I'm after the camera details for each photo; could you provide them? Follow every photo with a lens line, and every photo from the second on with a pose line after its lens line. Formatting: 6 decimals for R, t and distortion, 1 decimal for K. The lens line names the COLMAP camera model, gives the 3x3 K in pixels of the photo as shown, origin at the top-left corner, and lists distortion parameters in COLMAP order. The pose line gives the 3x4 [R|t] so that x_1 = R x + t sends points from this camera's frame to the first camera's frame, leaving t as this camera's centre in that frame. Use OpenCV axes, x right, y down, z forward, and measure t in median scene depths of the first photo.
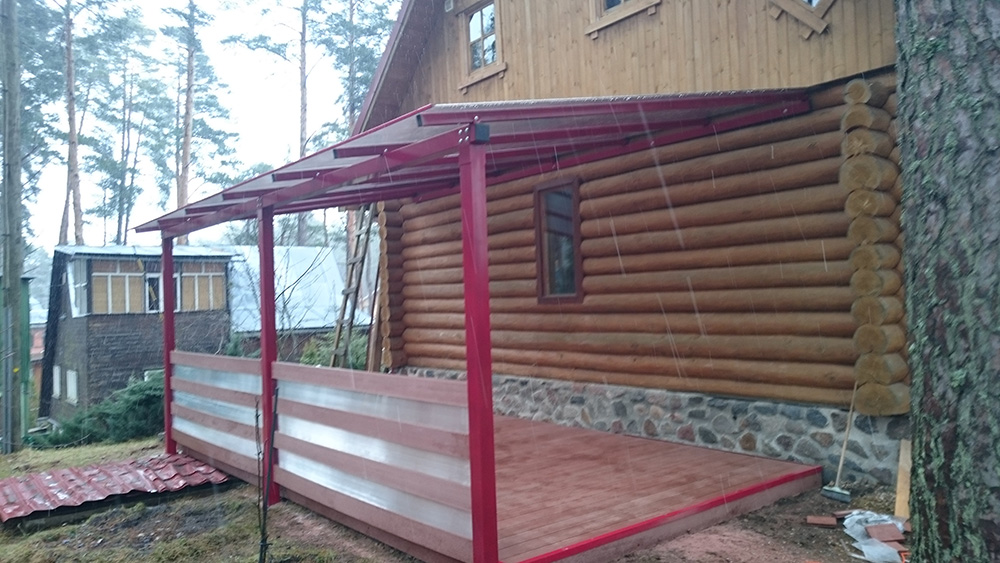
lens RADIAL K [[715.7, 0, 500.0], [0, 715.7, 281.5], [0, 0, 1]] dist [0.012964, 0.002170]
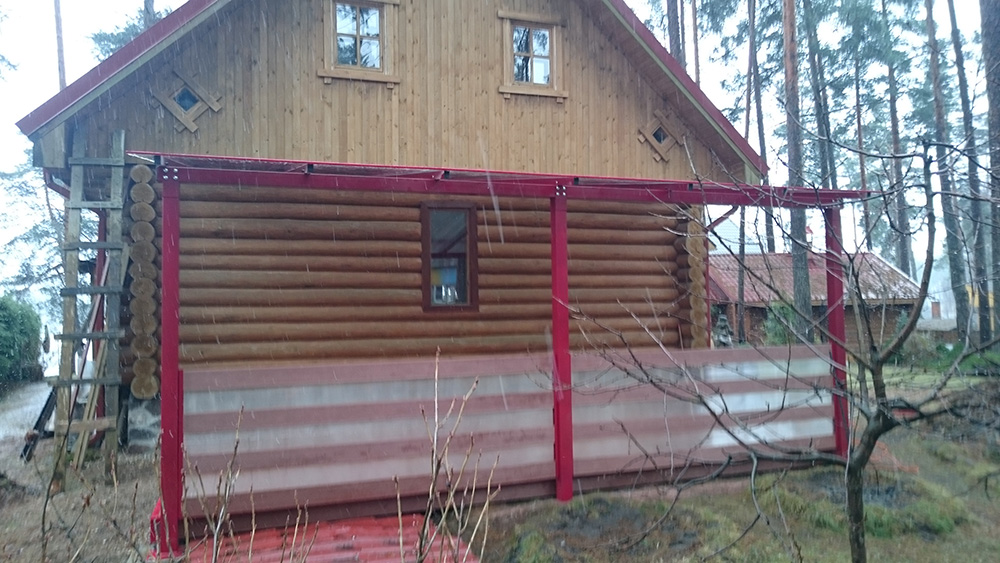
lens RADIAL K [[715.7, 0, 500.0], [0, 715.7, 281.5], [0, 0, 1]] dist [0.012964, 0.002170]
pose [[0.335740, 0.051652, 0.940537, -0.800864], [-0.025309, 0.998630, -0.045808, 0.027761], [-0.941615, -0.008424, 0.336588, 0.461950]]
